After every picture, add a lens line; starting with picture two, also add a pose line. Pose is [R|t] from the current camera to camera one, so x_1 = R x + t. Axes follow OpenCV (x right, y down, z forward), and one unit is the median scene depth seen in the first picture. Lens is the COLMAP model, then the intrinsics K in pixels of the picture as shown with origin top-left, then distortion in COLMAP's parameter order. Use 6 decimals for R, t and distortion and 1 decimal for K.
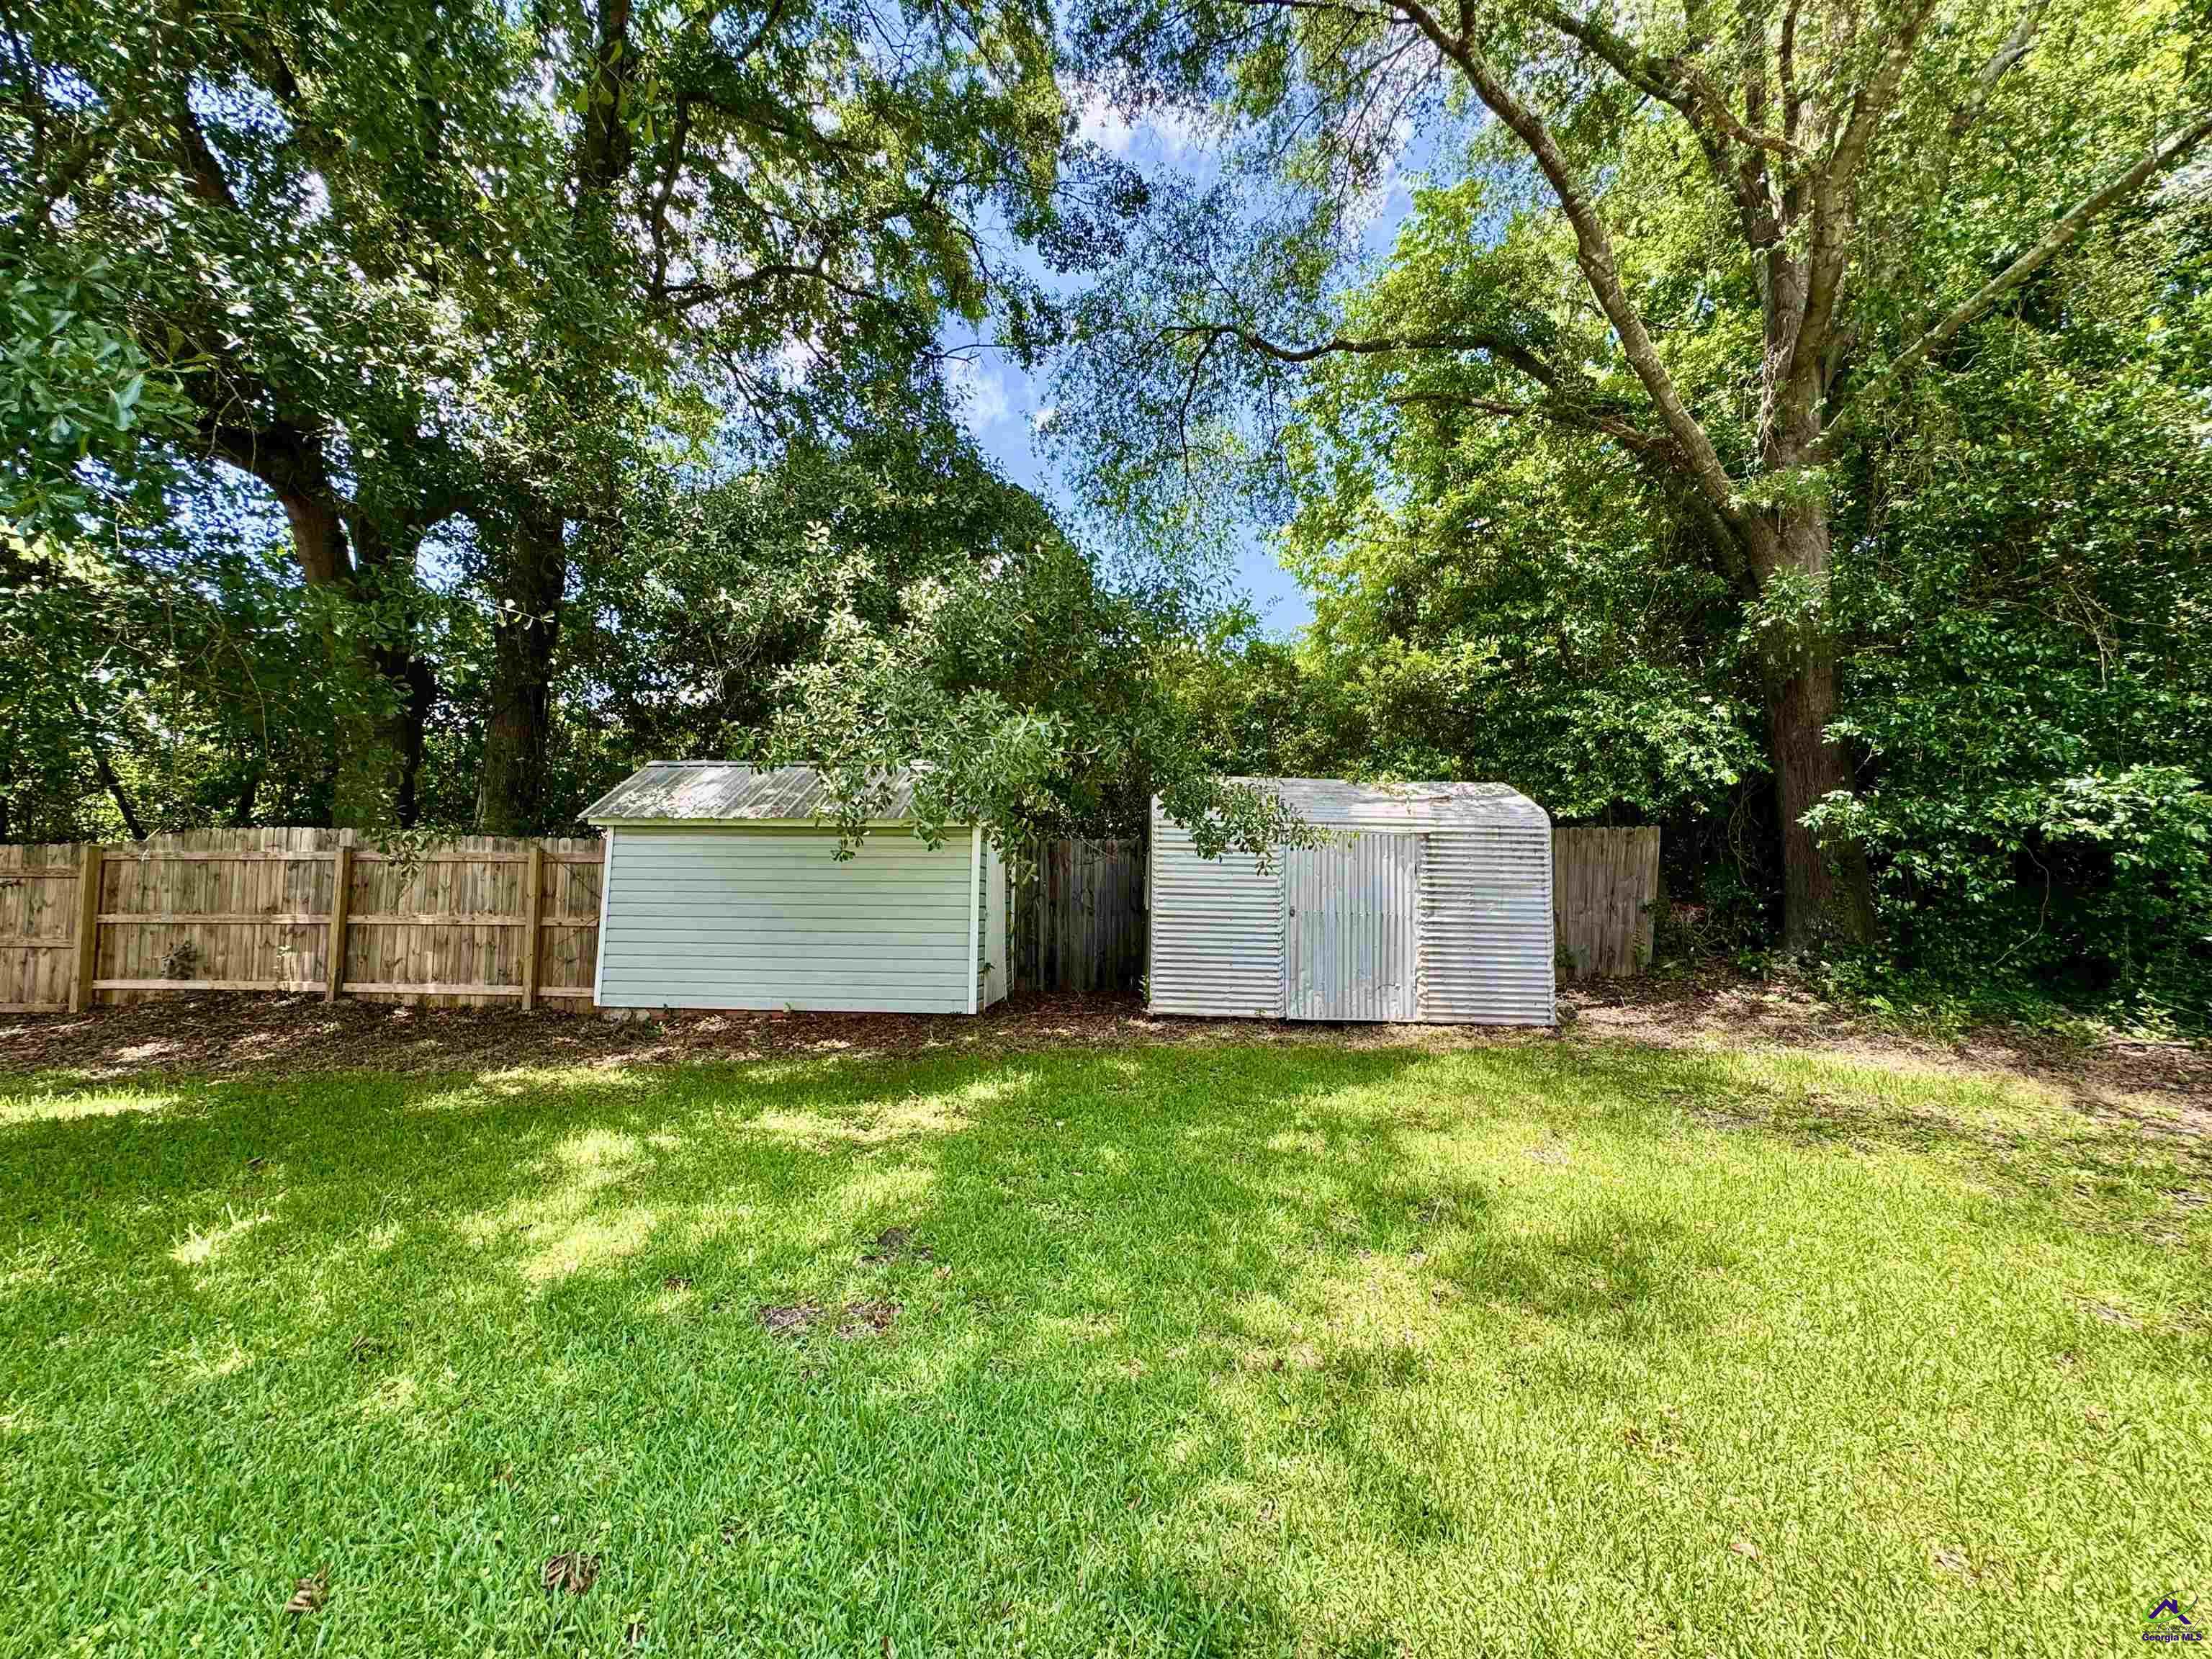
lens RADIAL K [[884.0, 0, 1102.8], [0, 884.0, 828.0], [0, 0, 1]] dist [-0.006037, 0.001010]
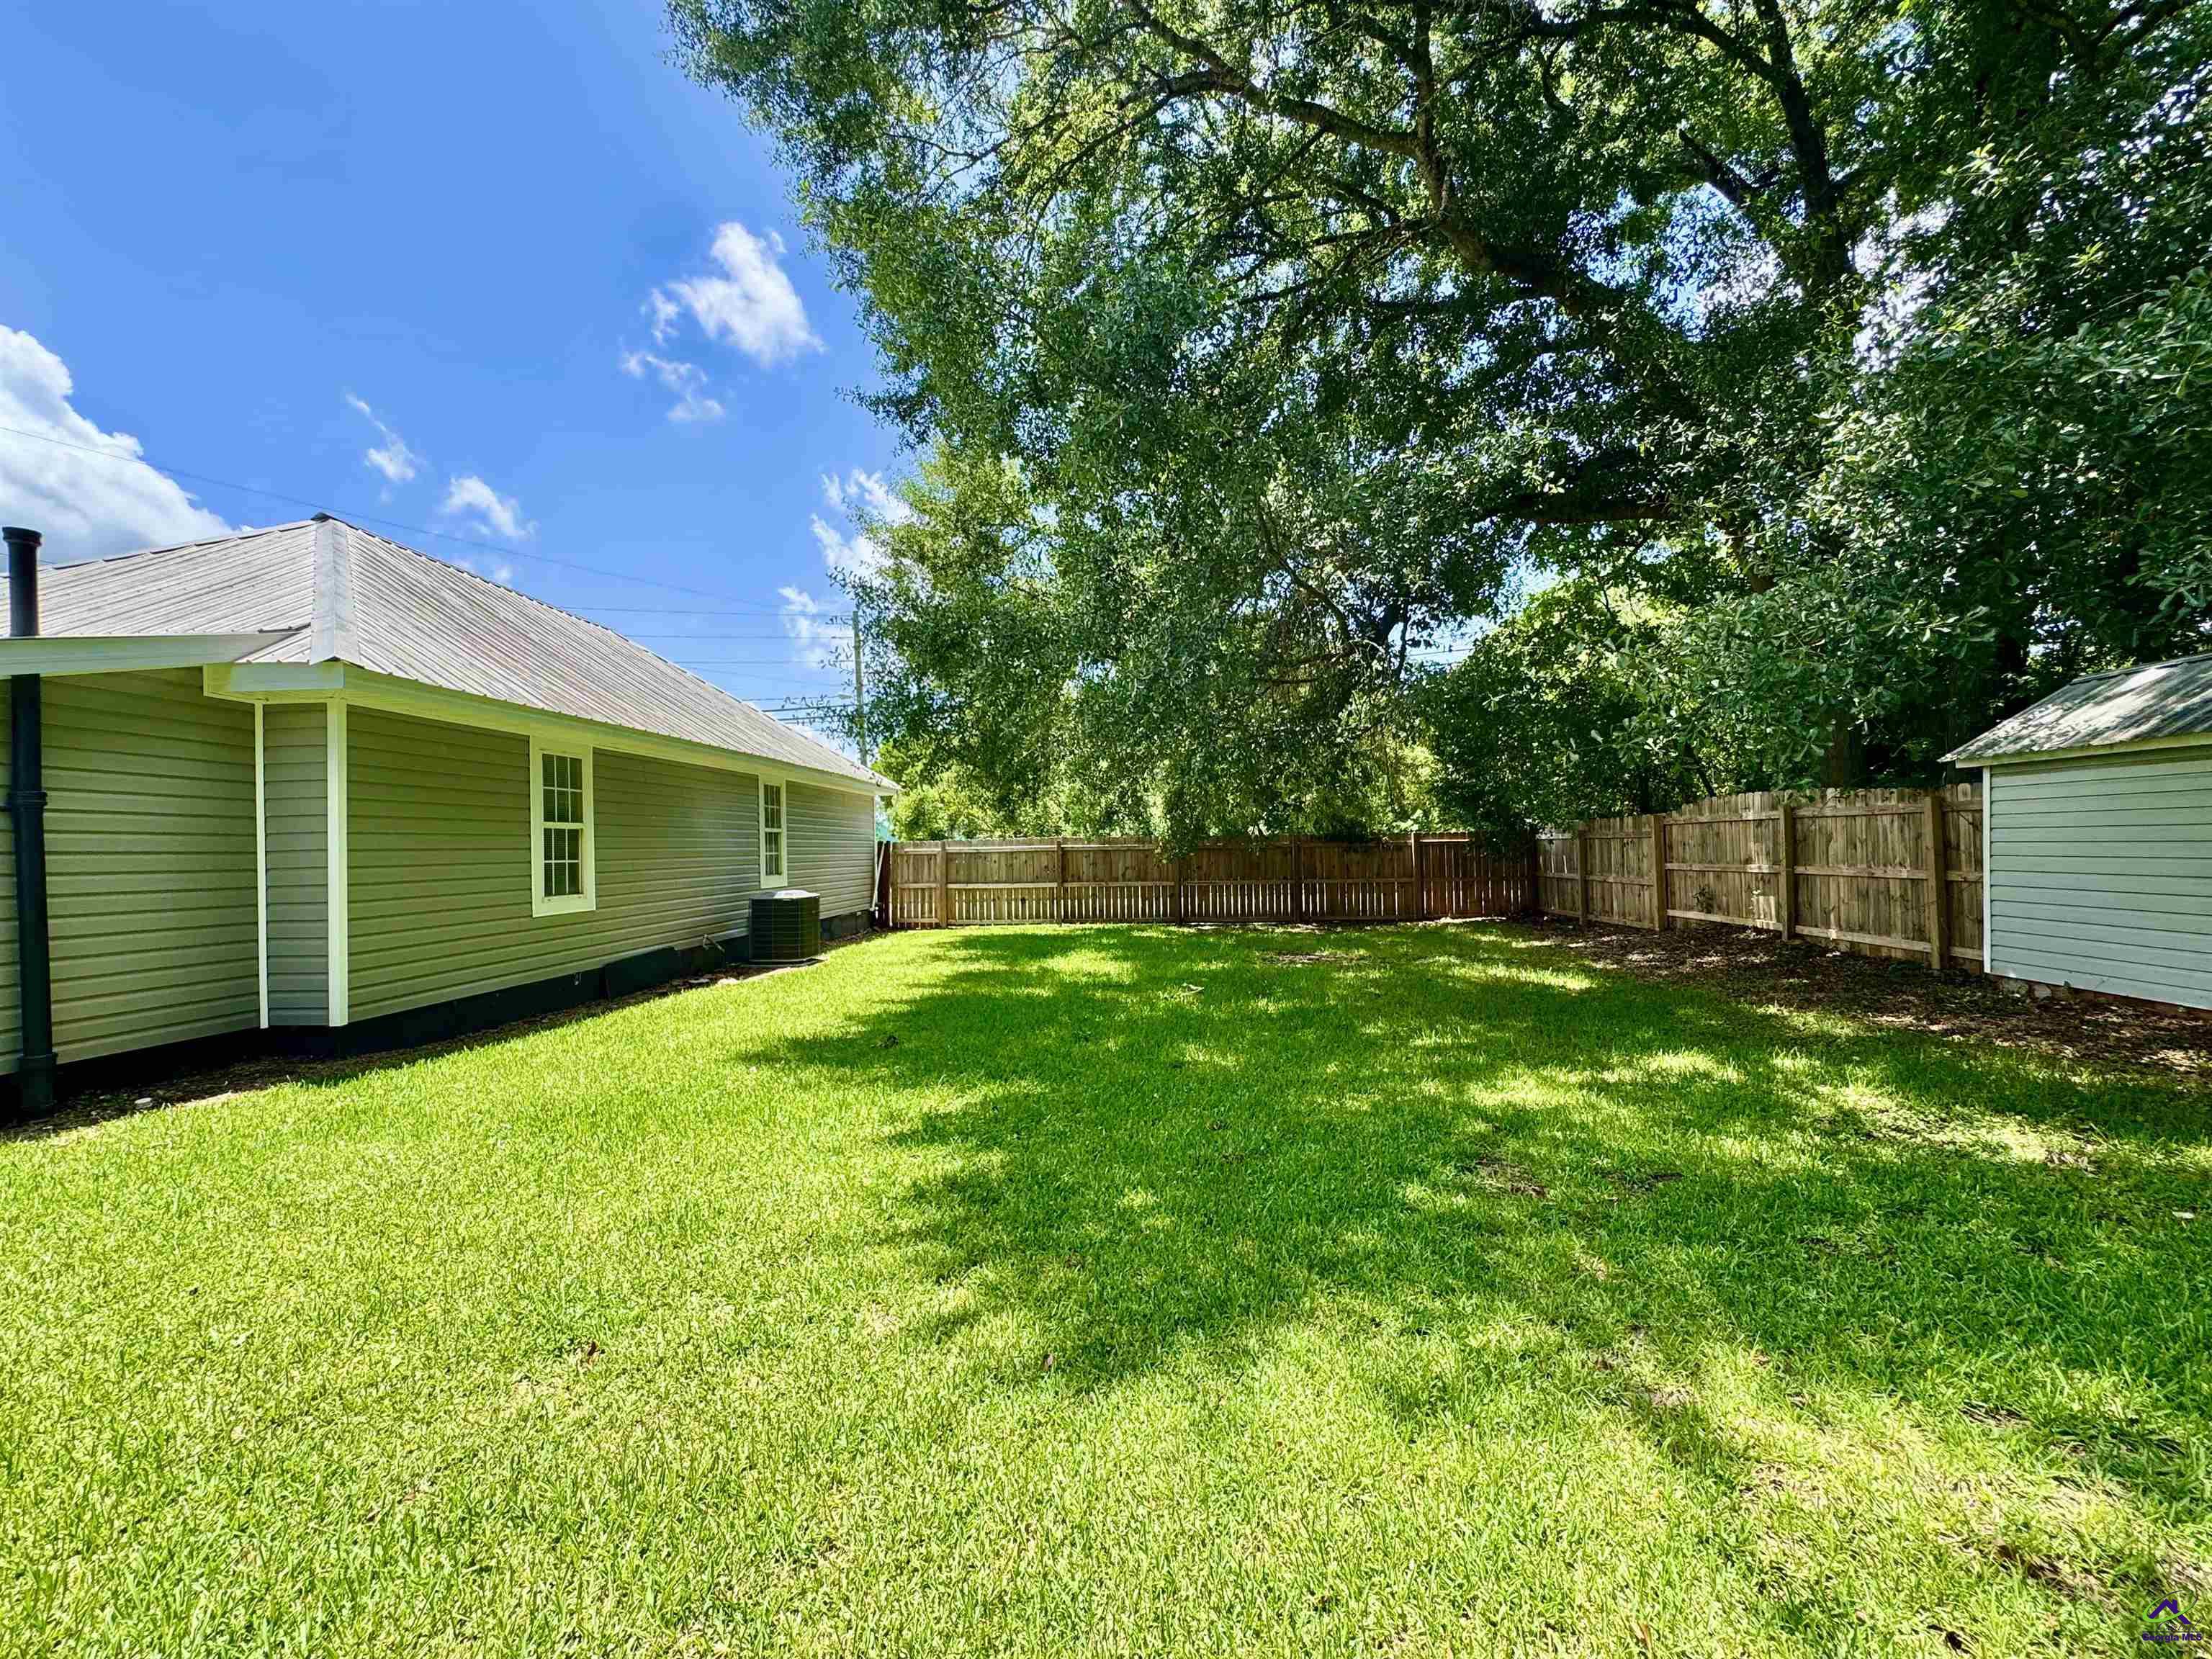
lens RADIAL K [[884.0, 0, 1104.7], [0, 884.0, 830.4], [0, 0, 1]] dist [-0.006037, 0.001010]
pose [[-0.028520, -0.025883, -0.999258, 0.329989], [0.080612, 0.996349, -0.028108, 0.014402], [0.996337, -0.081354, -0.026329, 0.159229]]
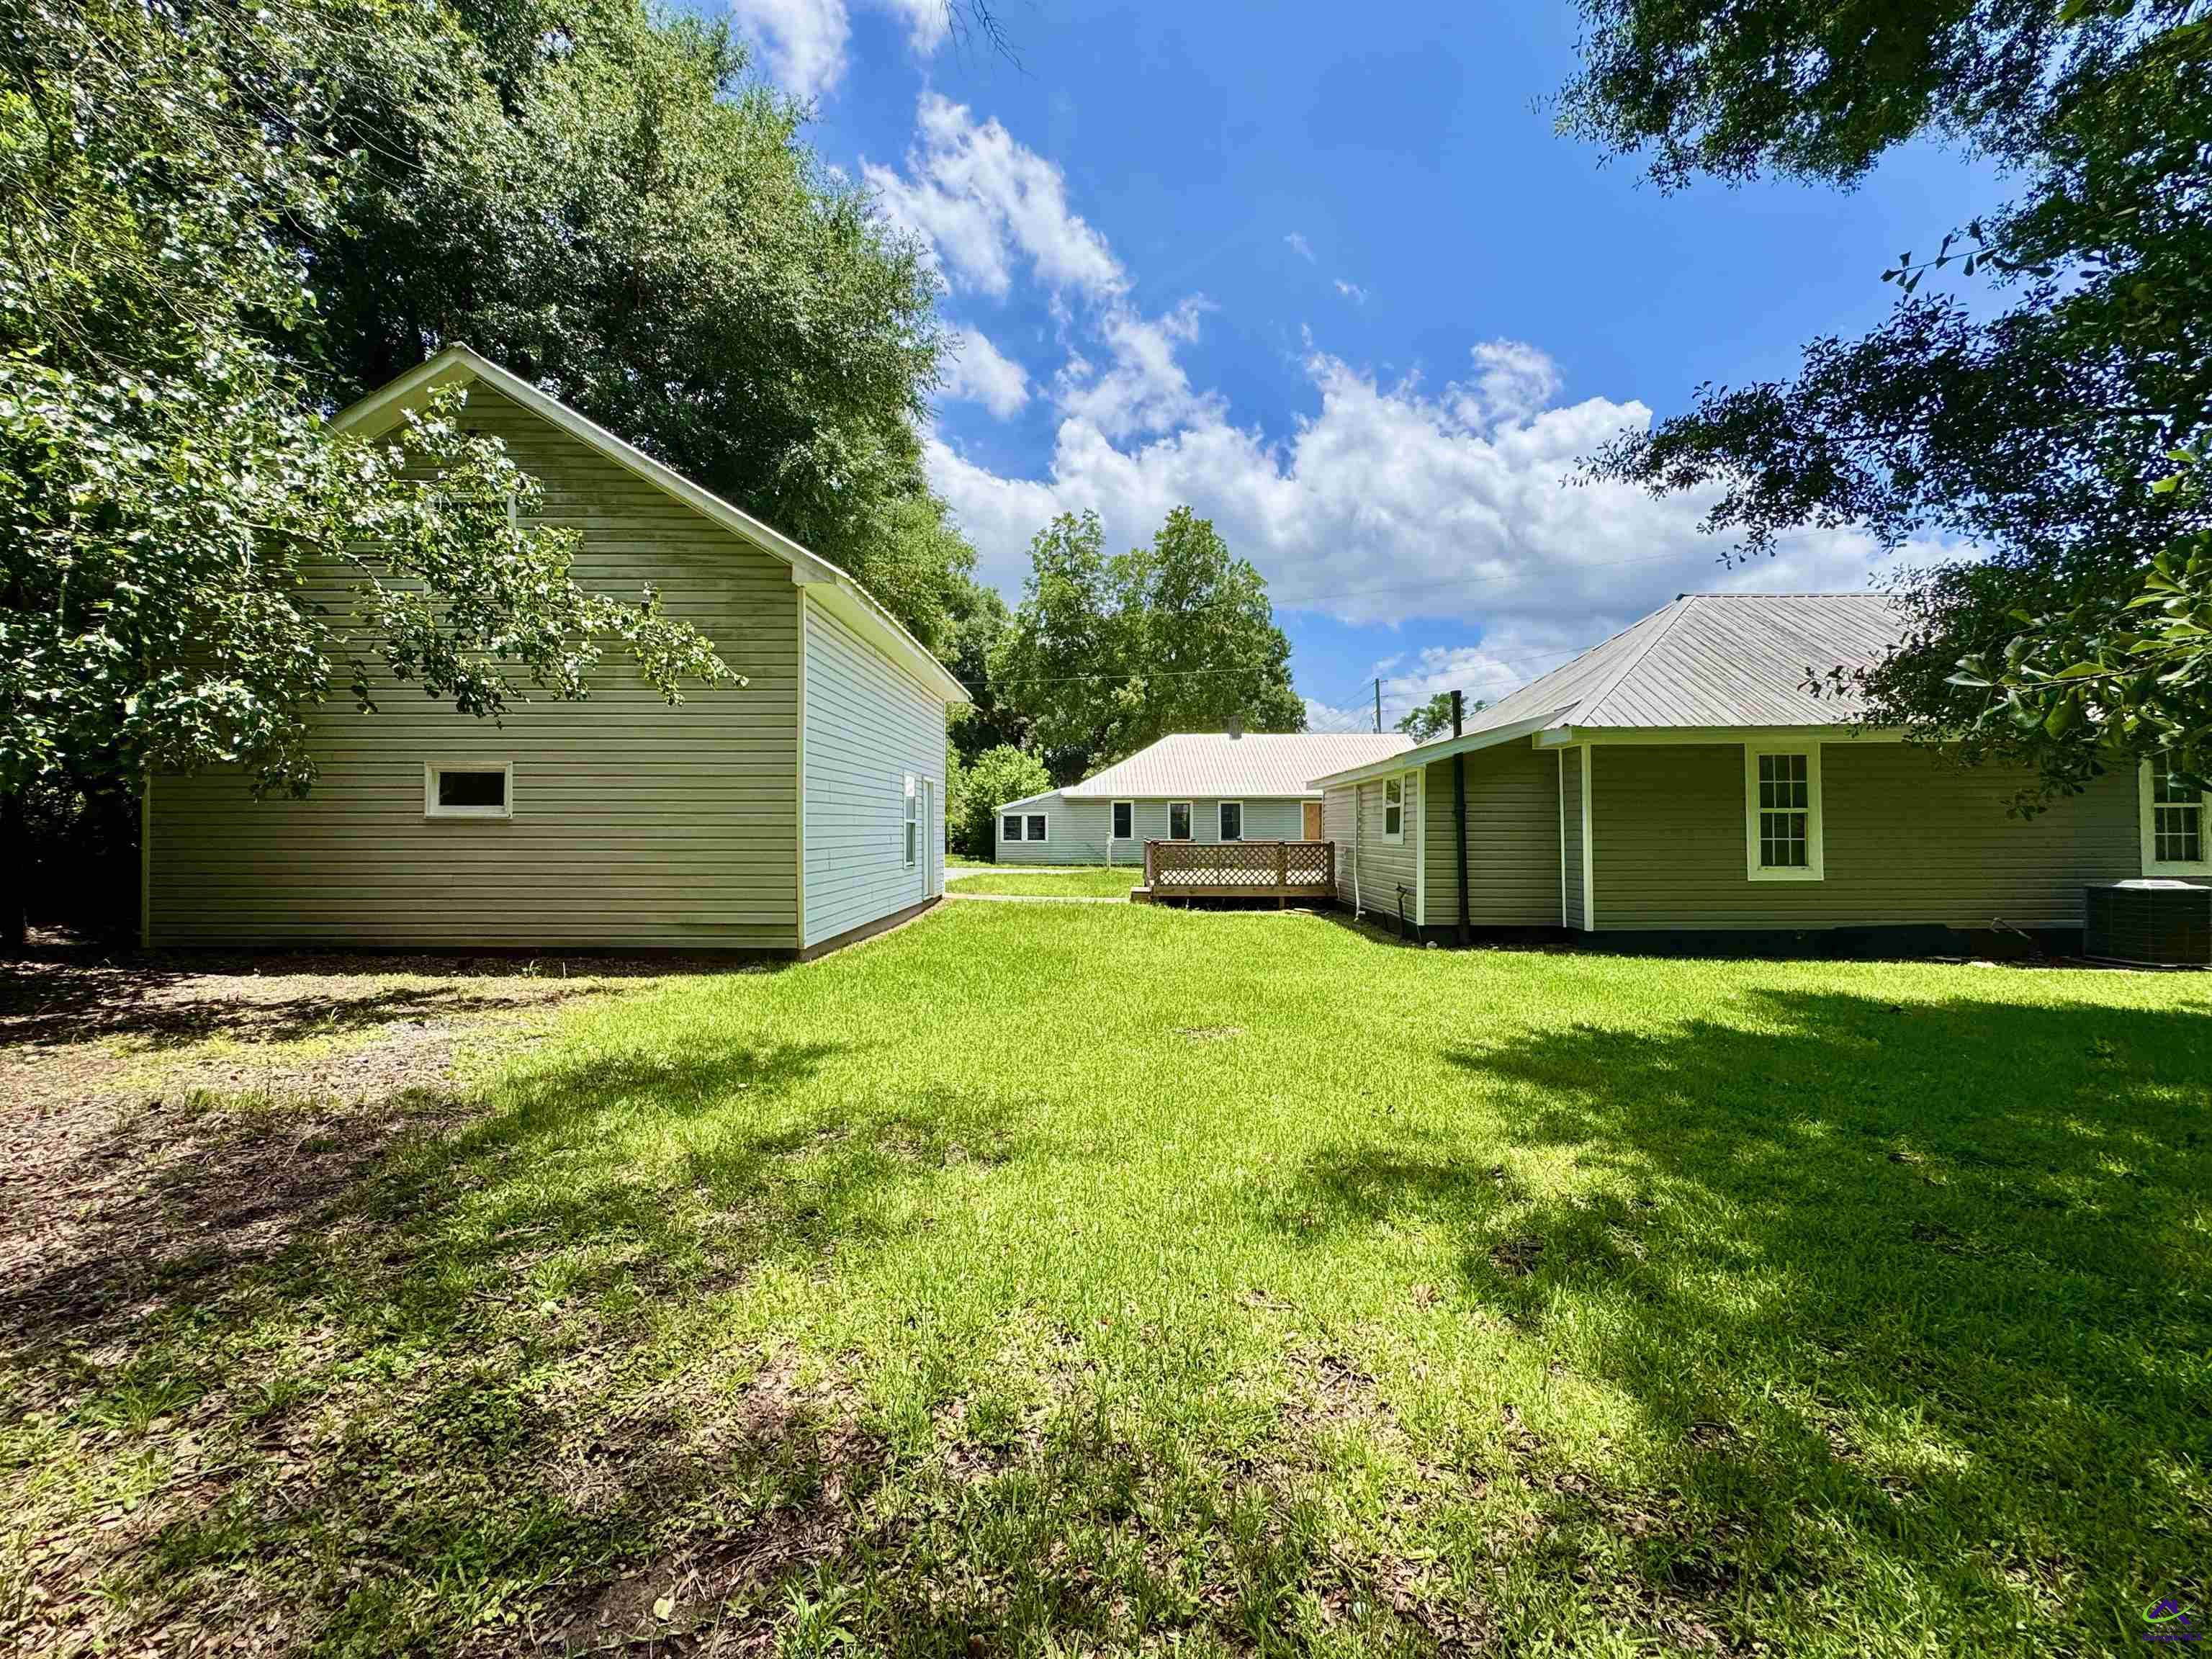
lens RADIAL K [[884.0, 0, 1108.7], [0, 884.0, 825.1], [0, 0, 1]] dist [-0.006037, 0.001010]
pose [[-0.999848, -0.004290, -0.016875, 0.329807], [-0.003103, 0.997560, -0.069739, 0.043238], [0.017133, -0.069676, -0.997422, 0.772588]]
